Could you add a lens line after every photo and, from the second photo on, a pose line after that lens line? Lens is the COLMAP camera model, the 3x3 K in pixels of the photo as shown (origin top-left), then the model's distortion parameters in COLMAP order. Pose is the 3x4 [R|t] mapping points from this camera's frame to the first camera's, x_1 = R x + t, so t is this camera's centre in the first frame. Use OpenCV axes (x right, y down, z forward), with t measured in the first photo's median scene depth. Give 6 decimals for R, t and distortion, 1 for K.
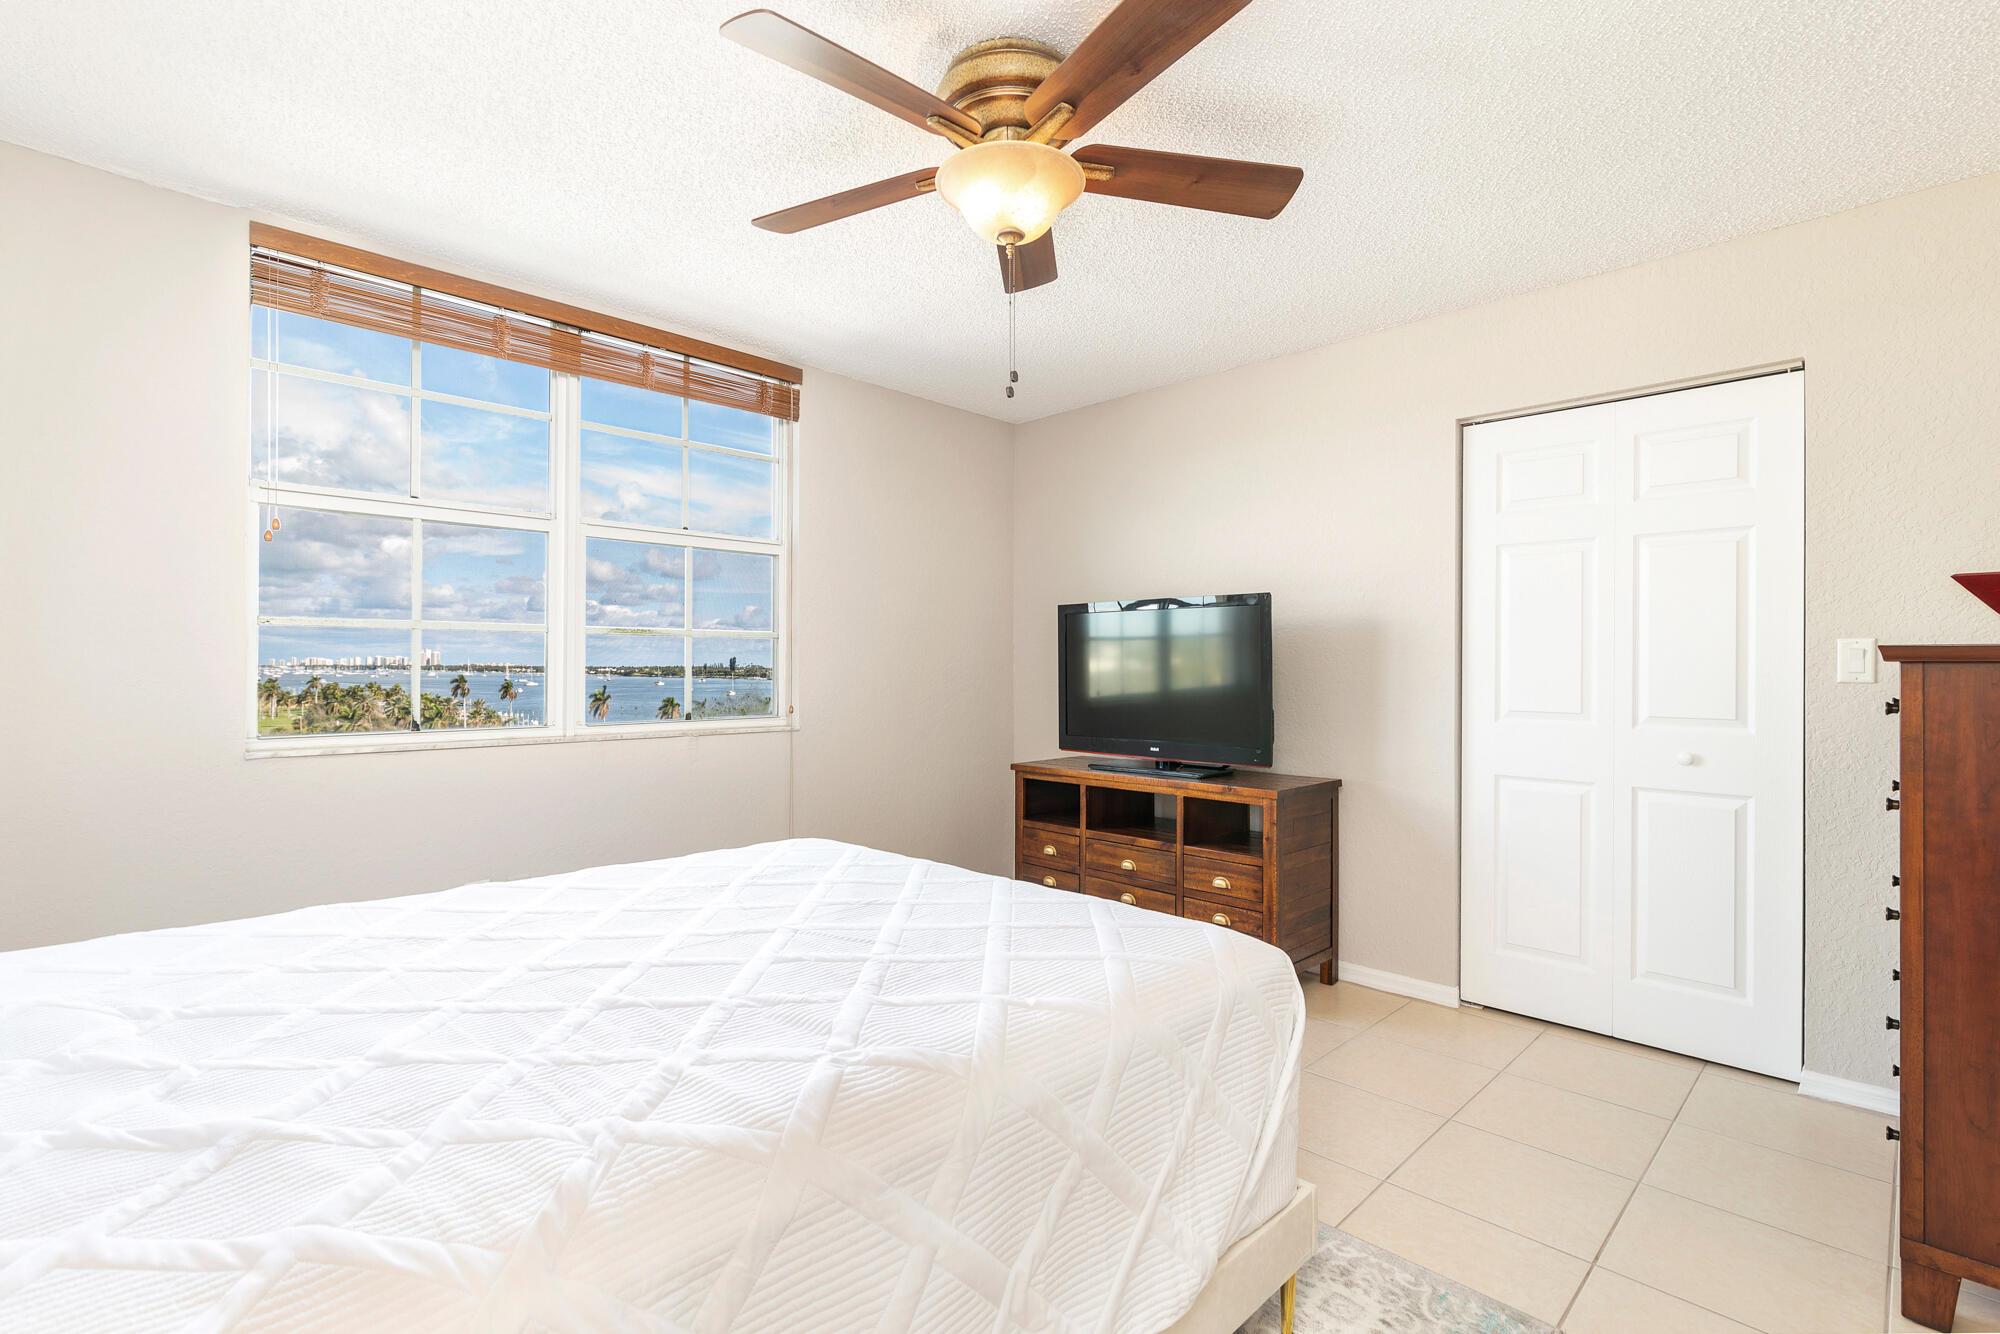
lens RADIAL K [[941.0, 0, 996.9], [0, 941.0, 653.8], [0, 0, 1]] dist [0.000132, -0.000077]
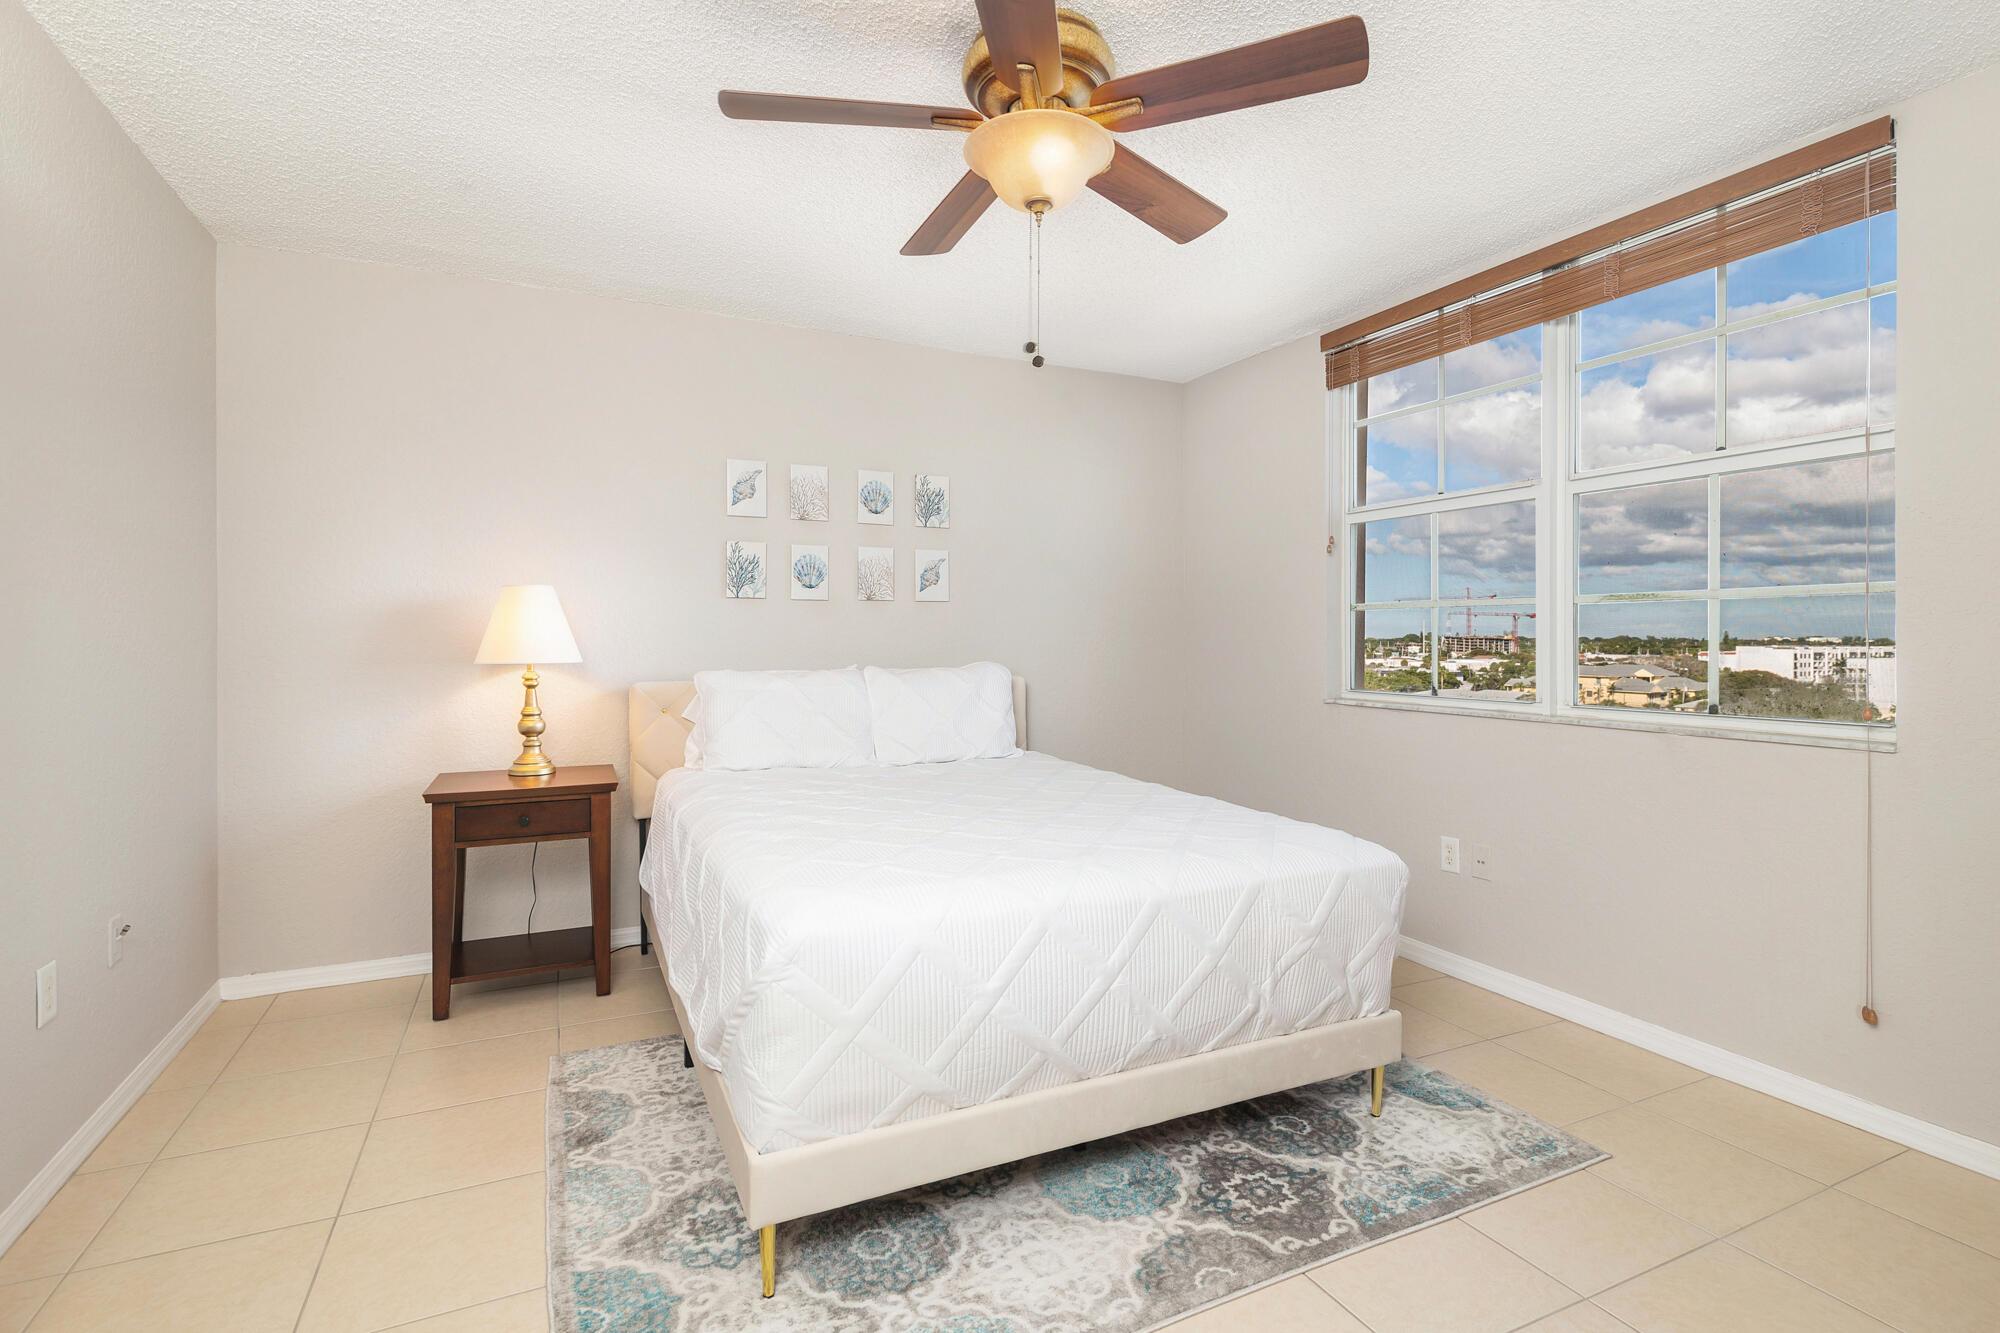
lens RADIAL K [[941.0, 0, 996.9], [0, 941.0, 653.3], [0, 0, 1]] dist [0.000132, -0.000077]
pose [[-0.343957, 0.008640, -0.938946, 0.590688], [-0.001014, 0.999954, 0.009573, 0.018545], [0.938985, 0.004245, -0.343932, 0.803072]]
